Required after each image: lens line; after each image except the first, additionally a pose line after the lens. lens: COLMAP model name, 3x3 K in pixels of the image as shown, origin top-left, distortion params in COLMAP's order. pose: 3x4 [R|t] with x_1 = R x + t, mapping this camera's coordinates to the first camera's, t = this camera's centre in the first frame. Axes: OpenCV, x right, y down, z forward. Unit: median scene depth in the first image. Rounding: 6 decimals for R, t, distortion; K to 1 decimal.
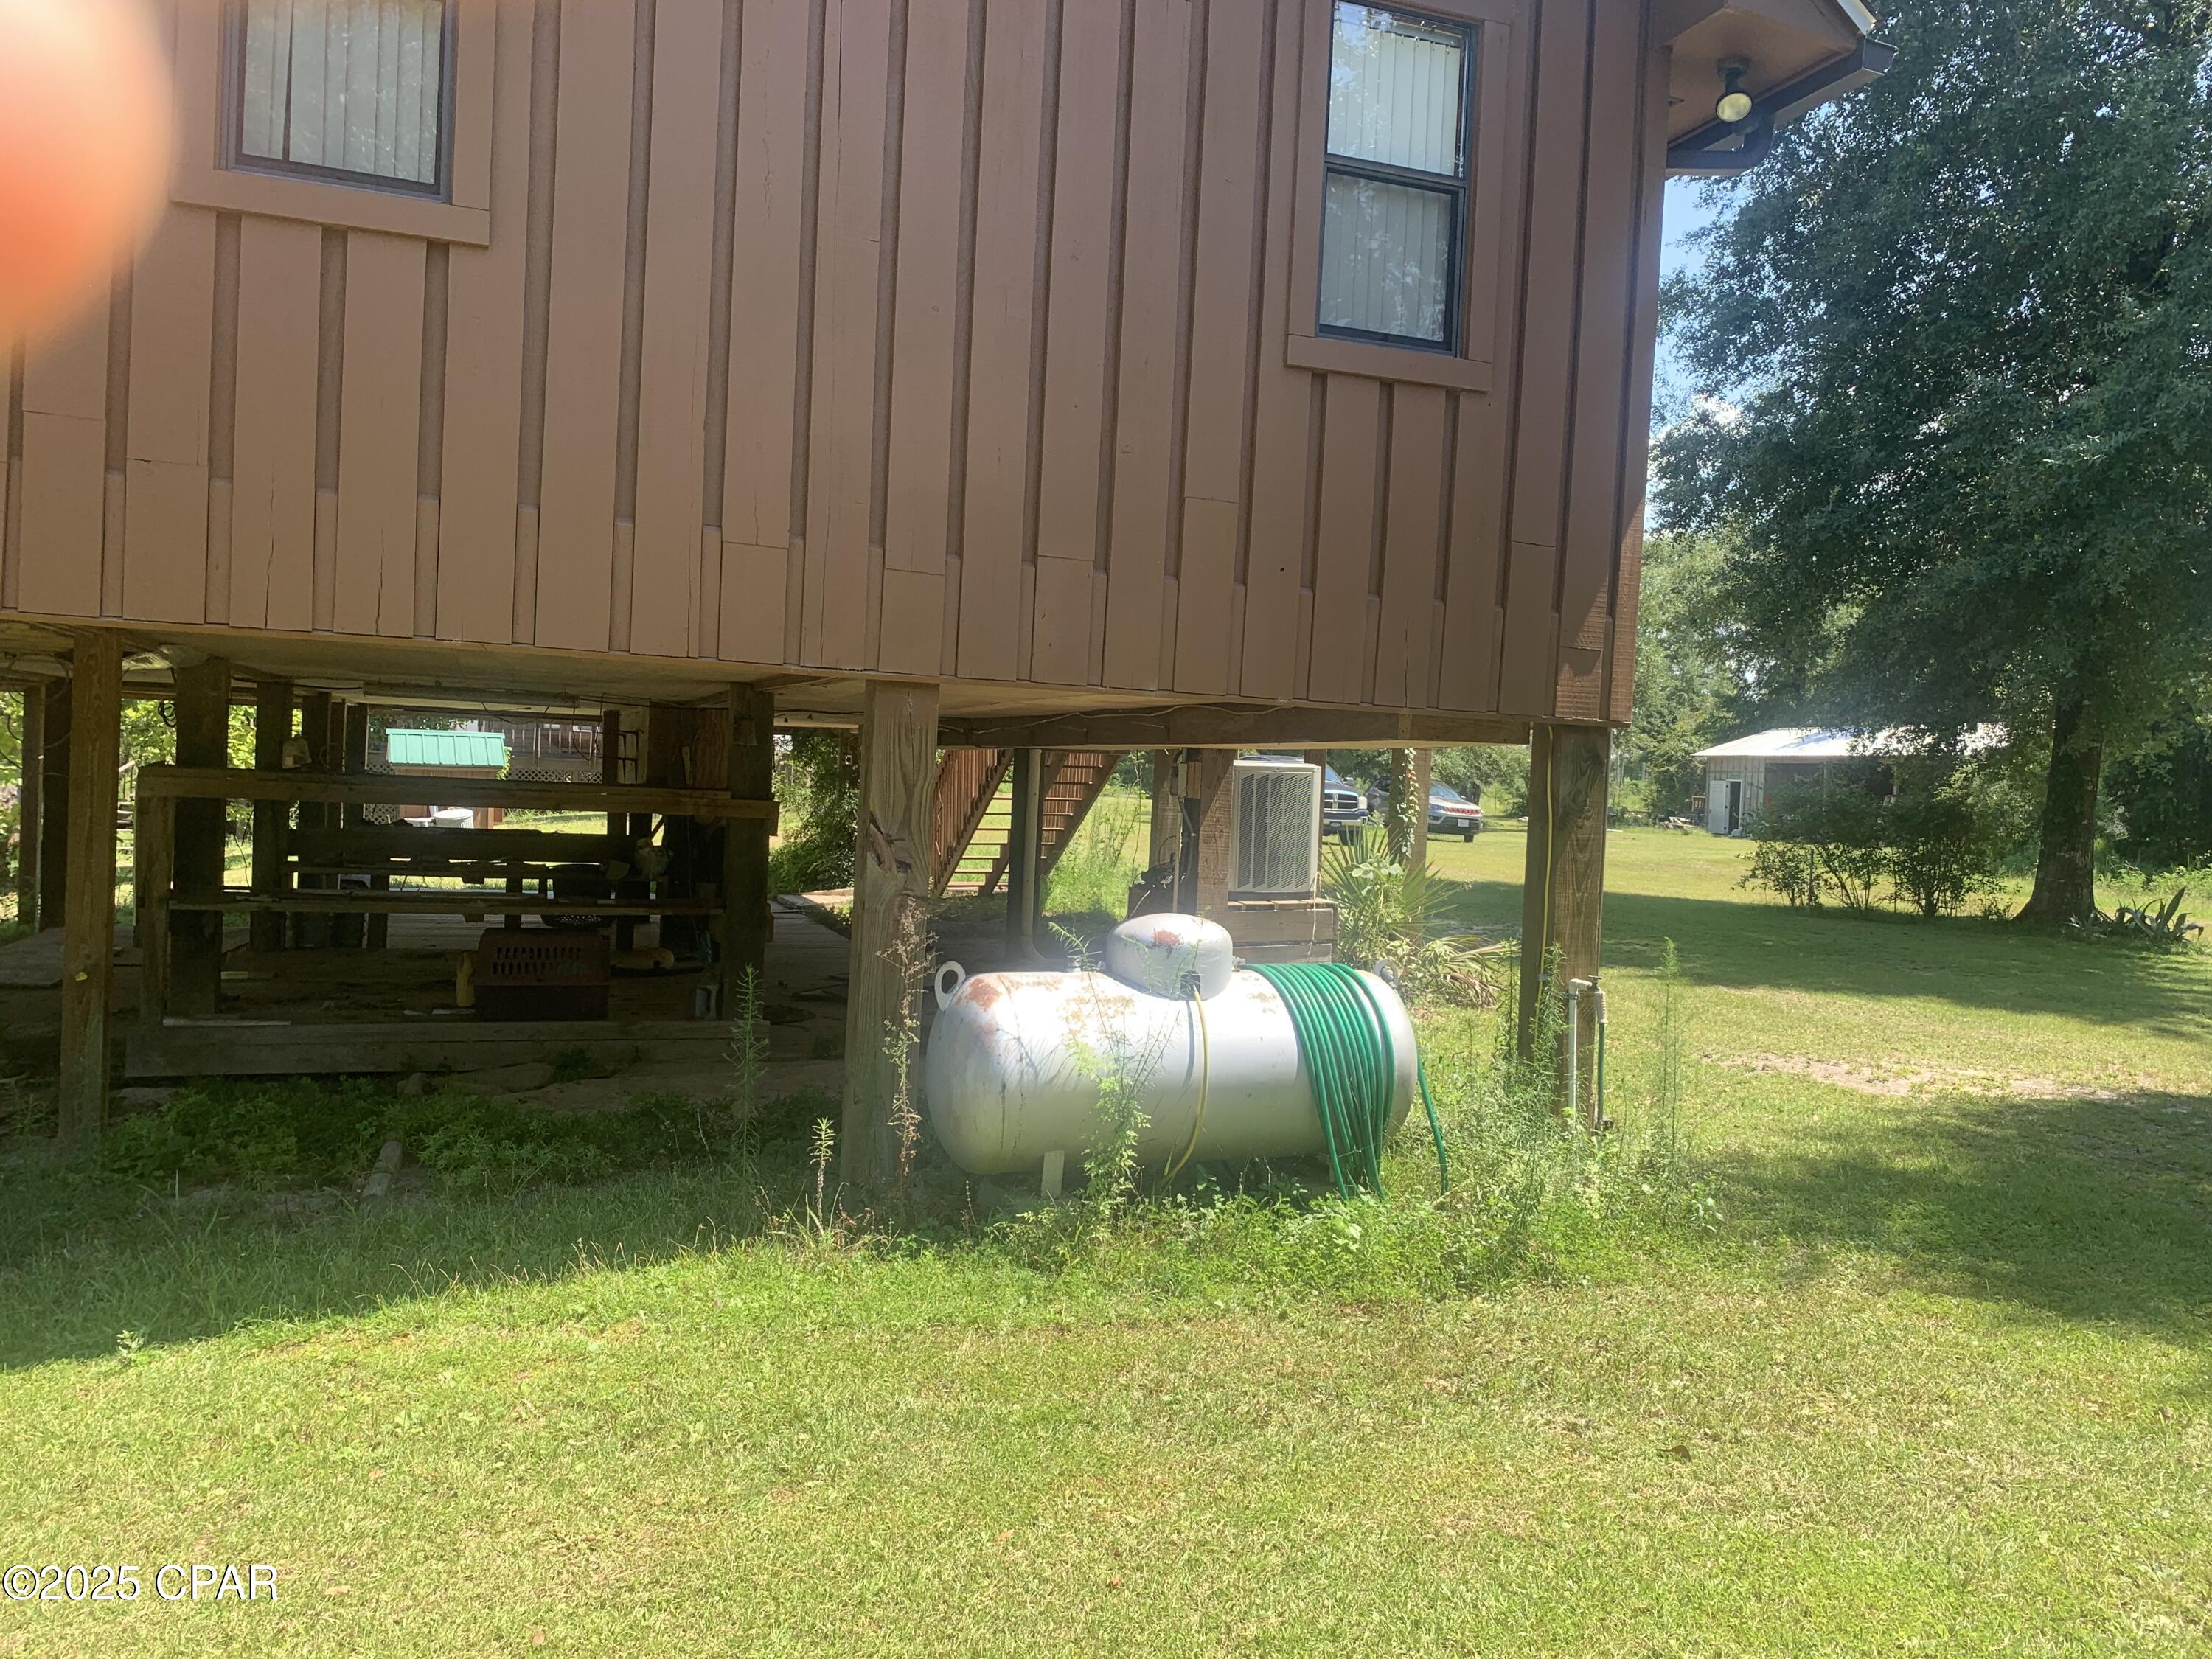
lens RADIAL K [[1650.8, 0, 1102.1], [0, 1650.8, 745.0], [0, 0, 1]] dist [-0.003092, -0.007088]
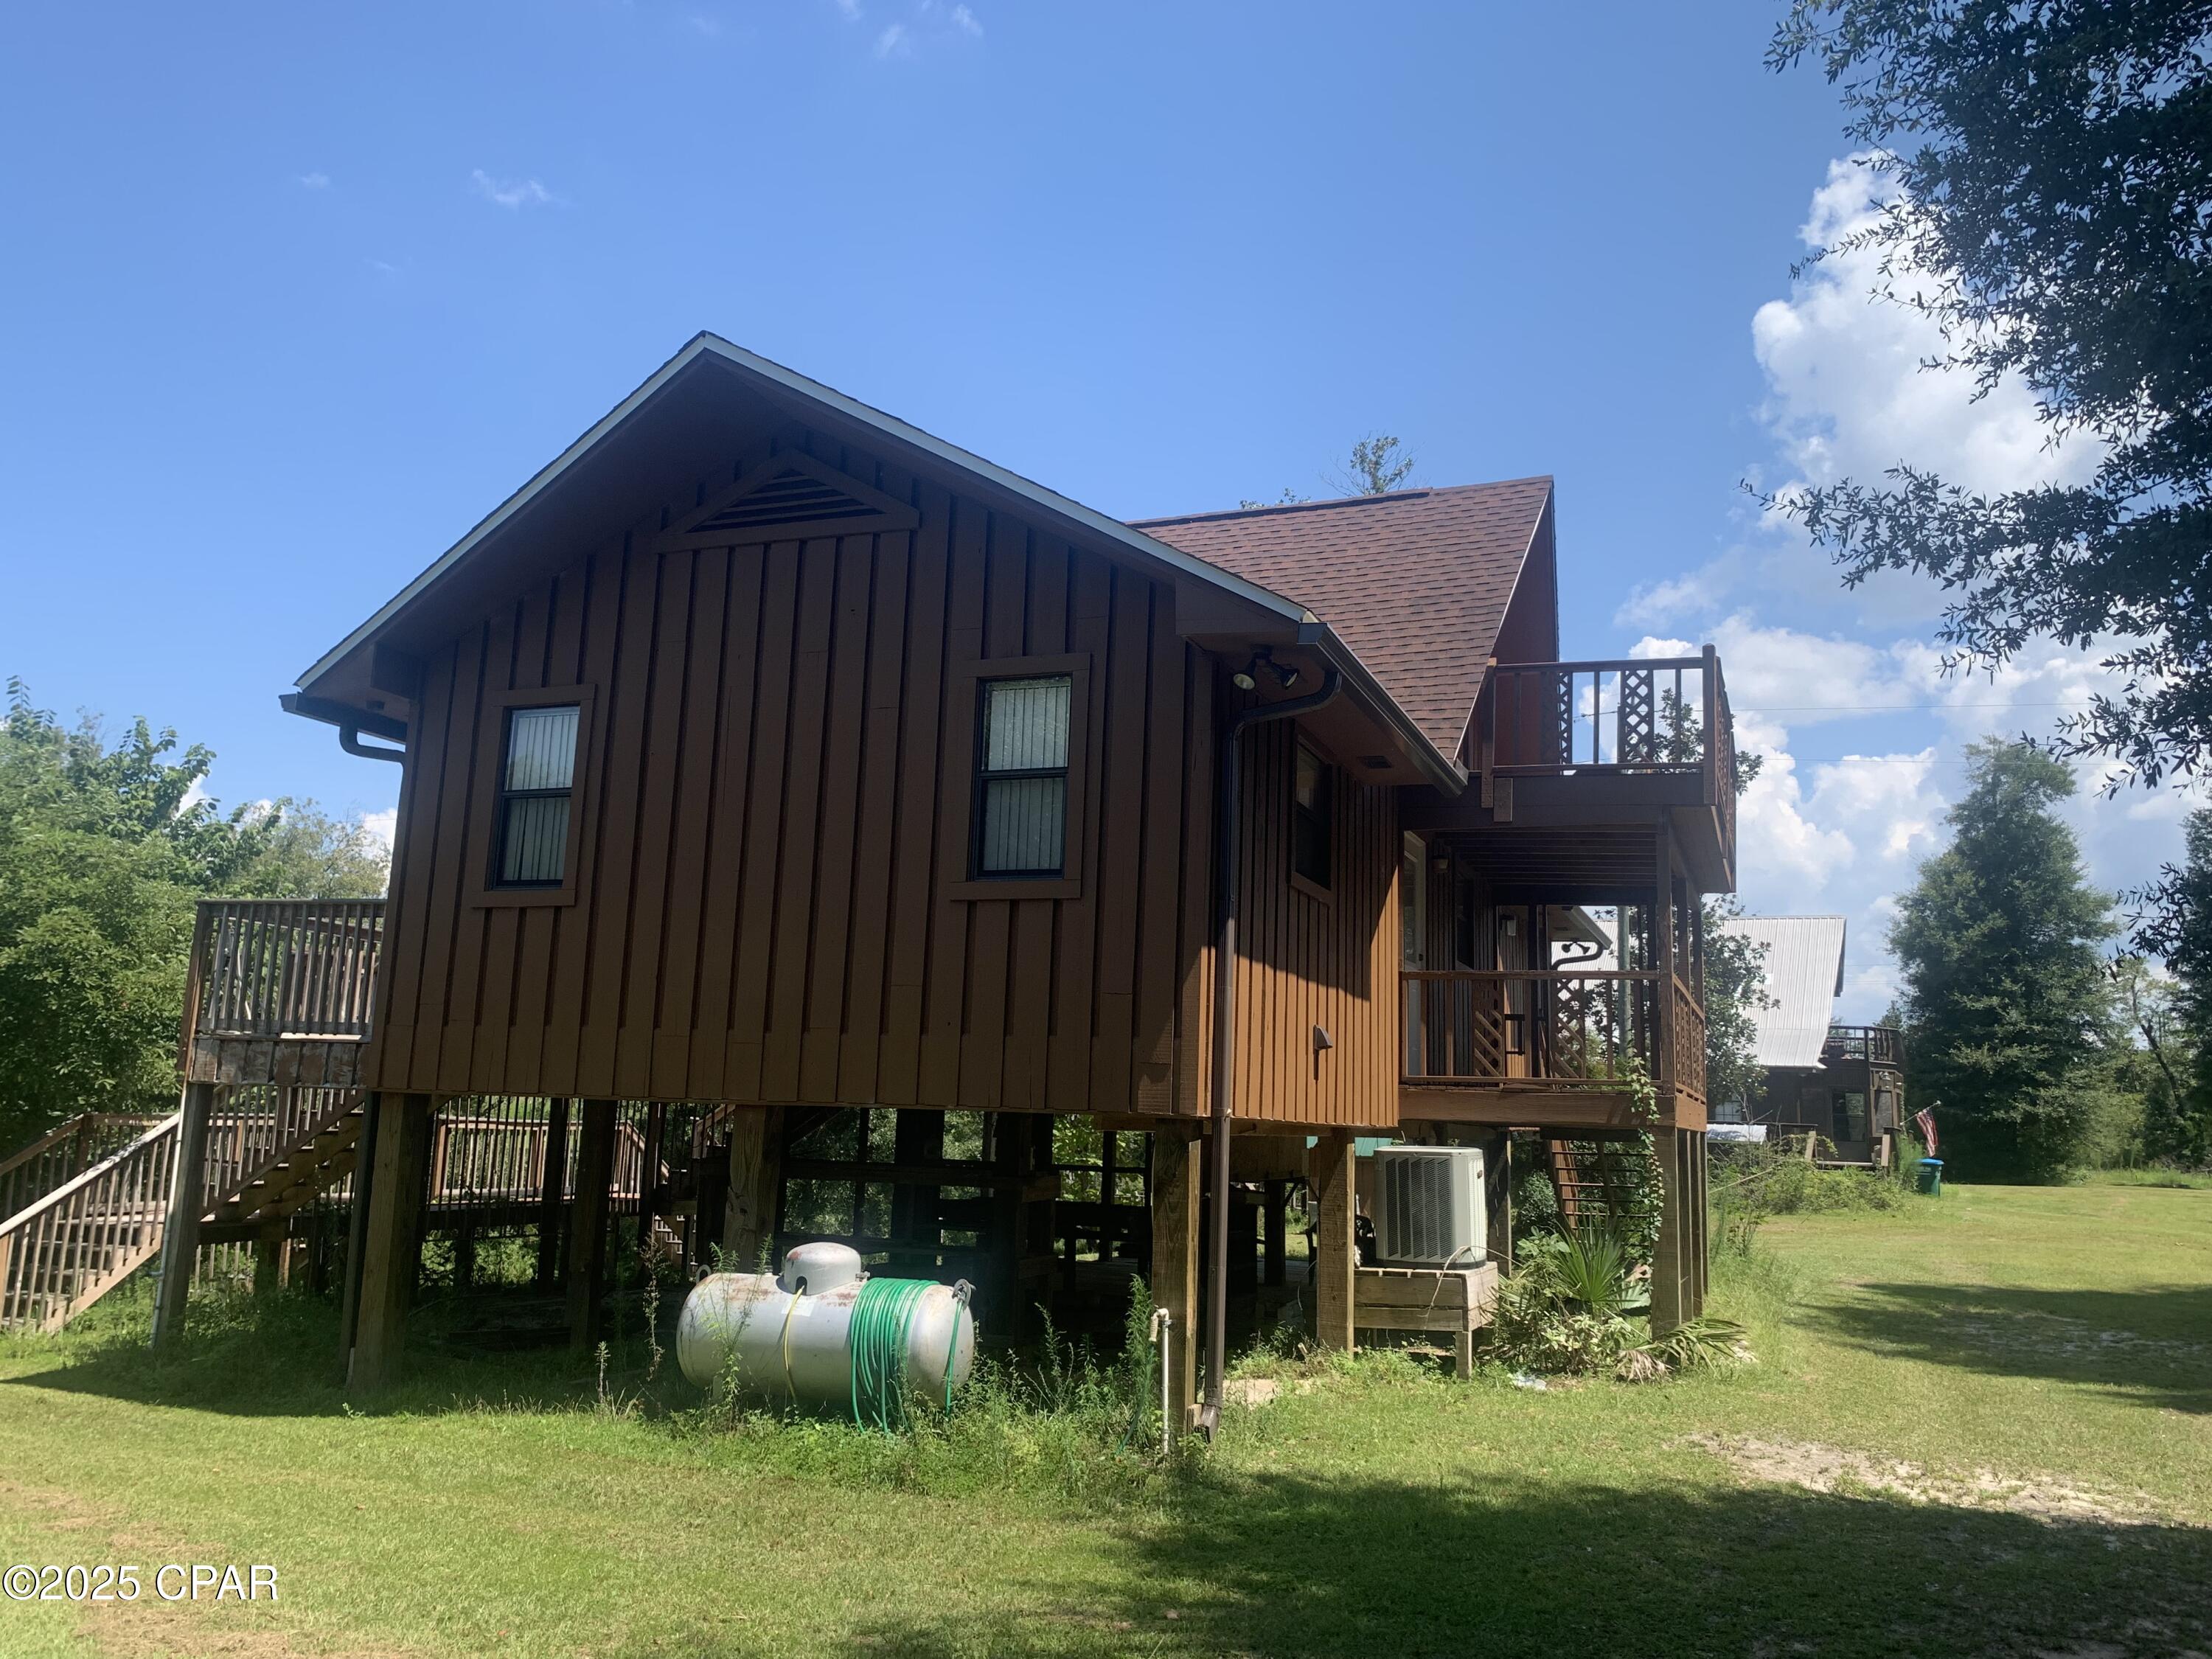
lens RADIAL K [[1669.9, 0, 1106.0], [0, 1669.9, 829.5], [0, 0, 1]] dist [-0.001910, 0.002449]
pose [[0.745403, -0.133215, -0.653168, 1.525867], [0.013489, 0.982642, -0.185019, 0.009446], [0.666478, 0.129103, 0.734262, -0.098805]]
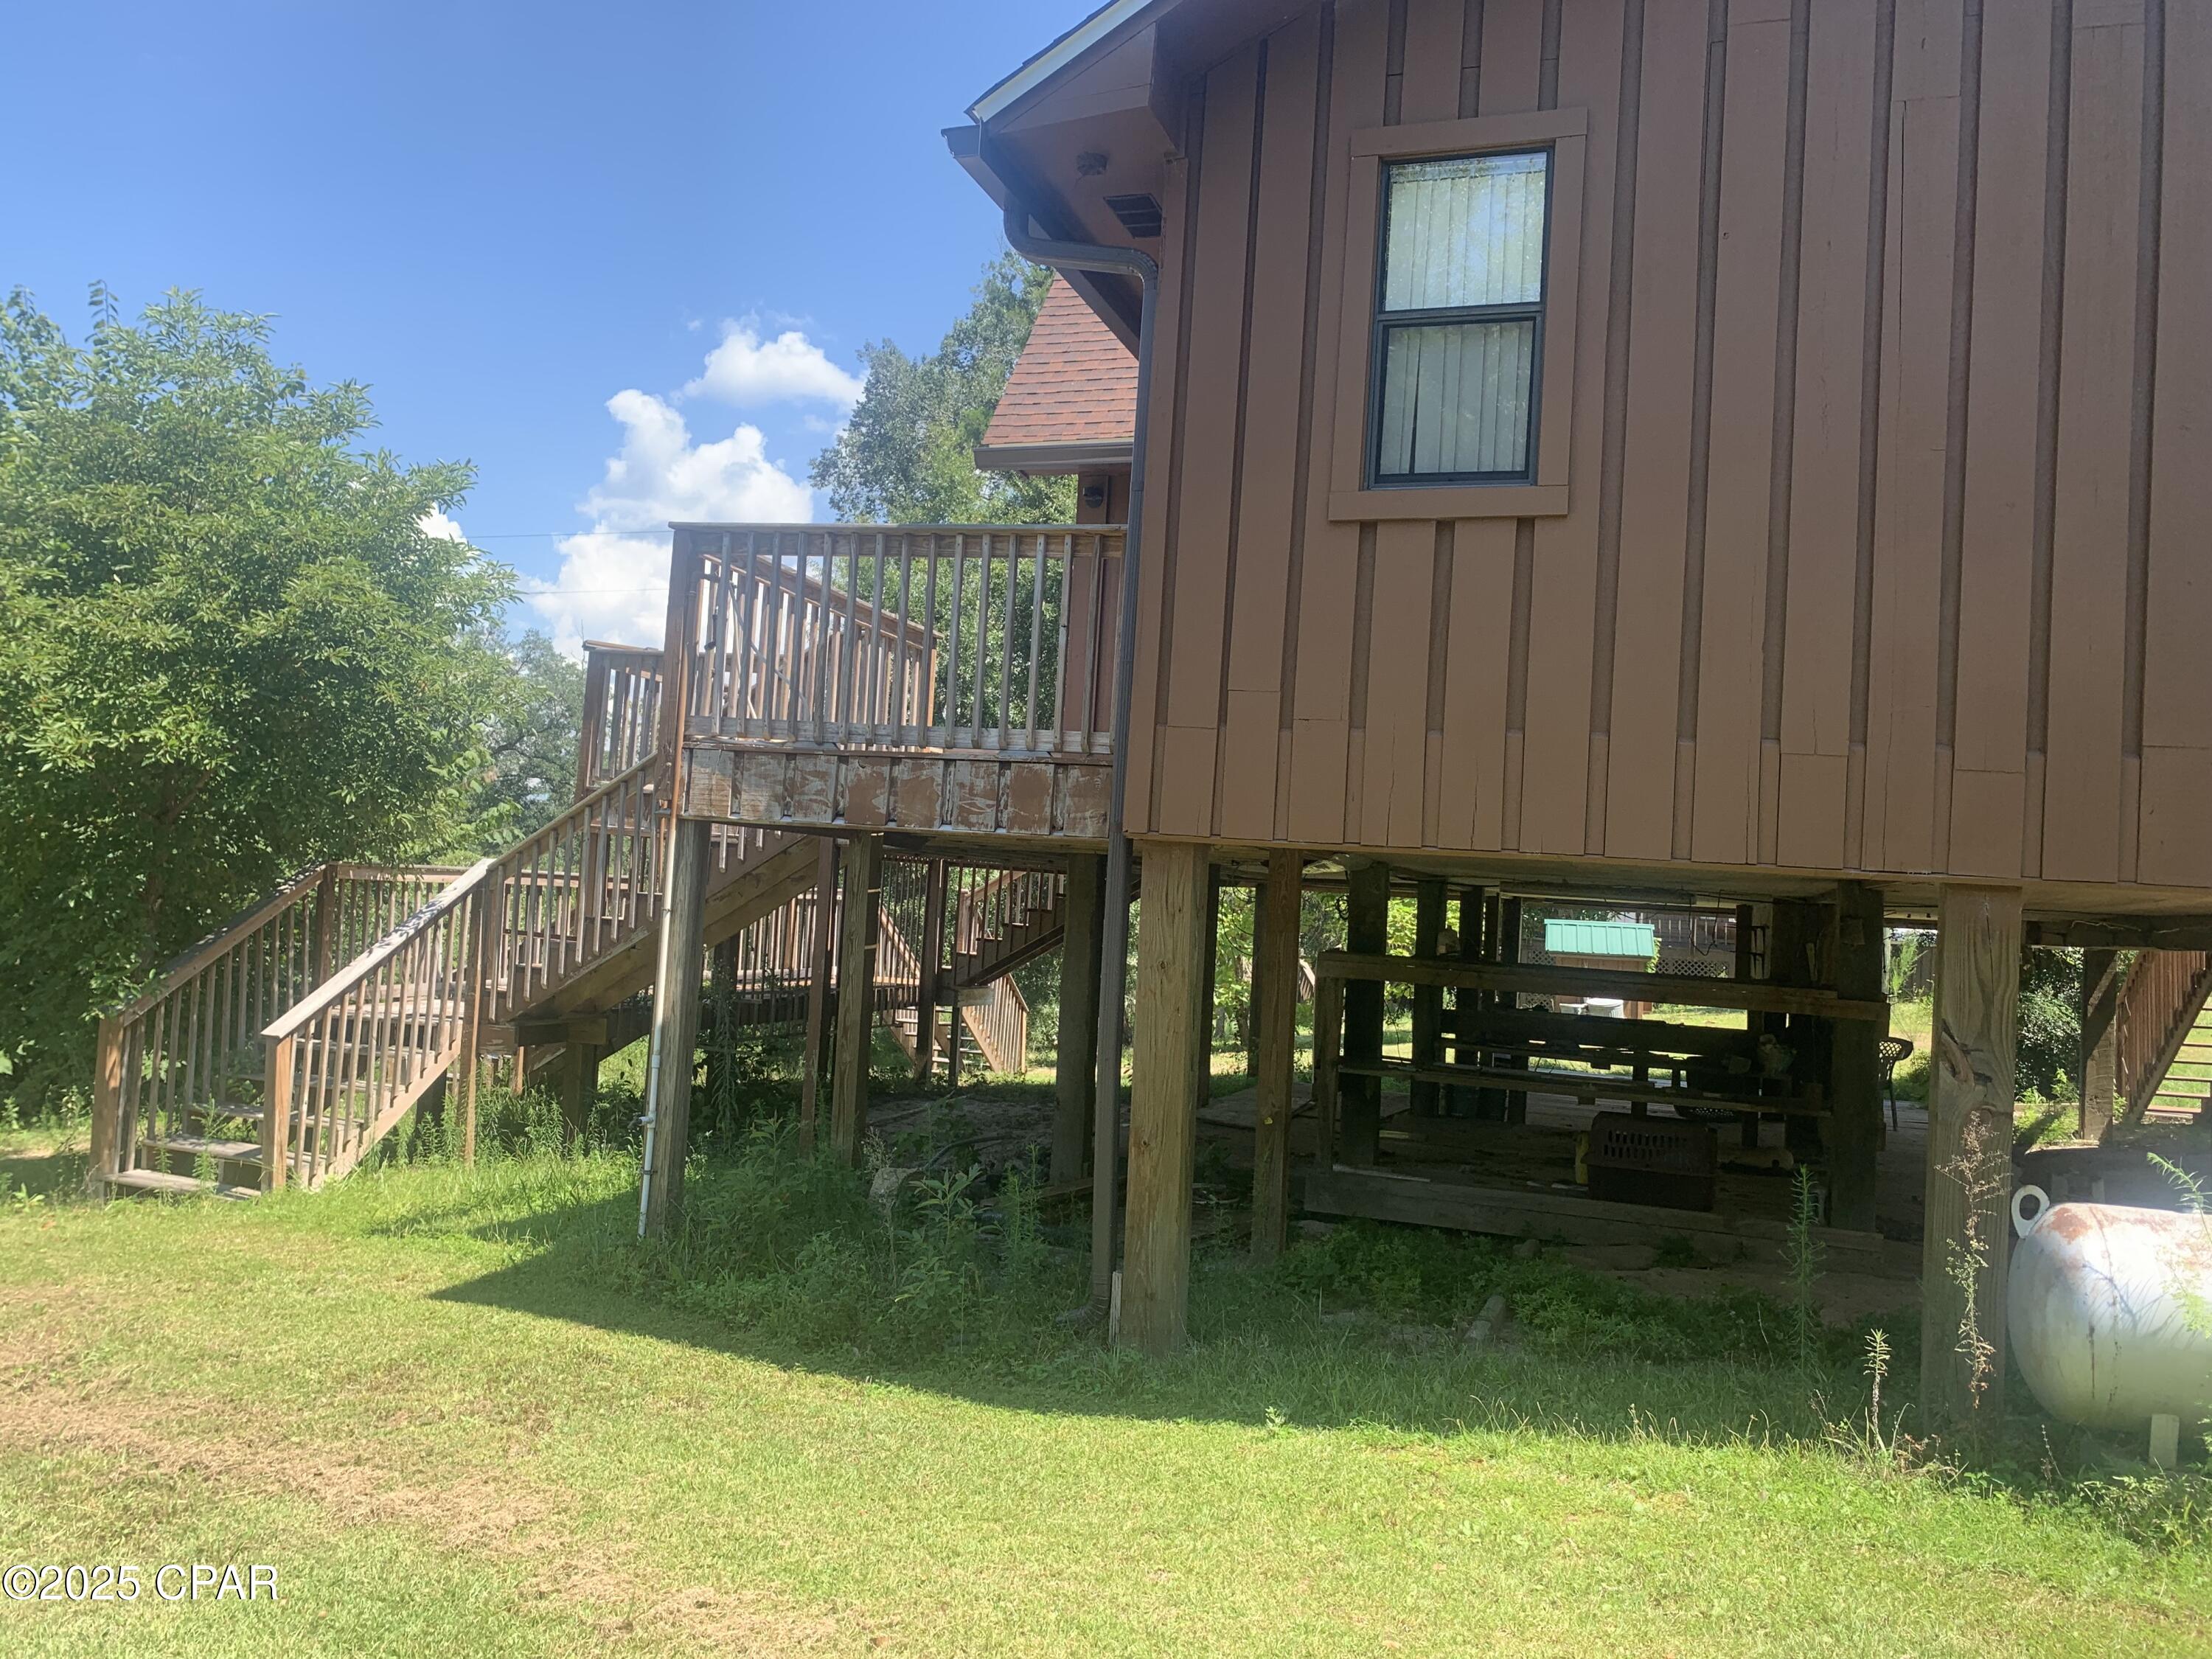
lens RADIAL K [[1669.9, 0, 1106.0], [0, 1669.9, 829.5], [0, 0, 1]] dist [-0.001910, 0.002449]
pose [[0.776171, -0.022275, -0.630129, 0.103969], [-0.016561, 0.998311, -0.055691, -0.009286], [0.630305, 0.053661, 0.774491, -0.076254]]
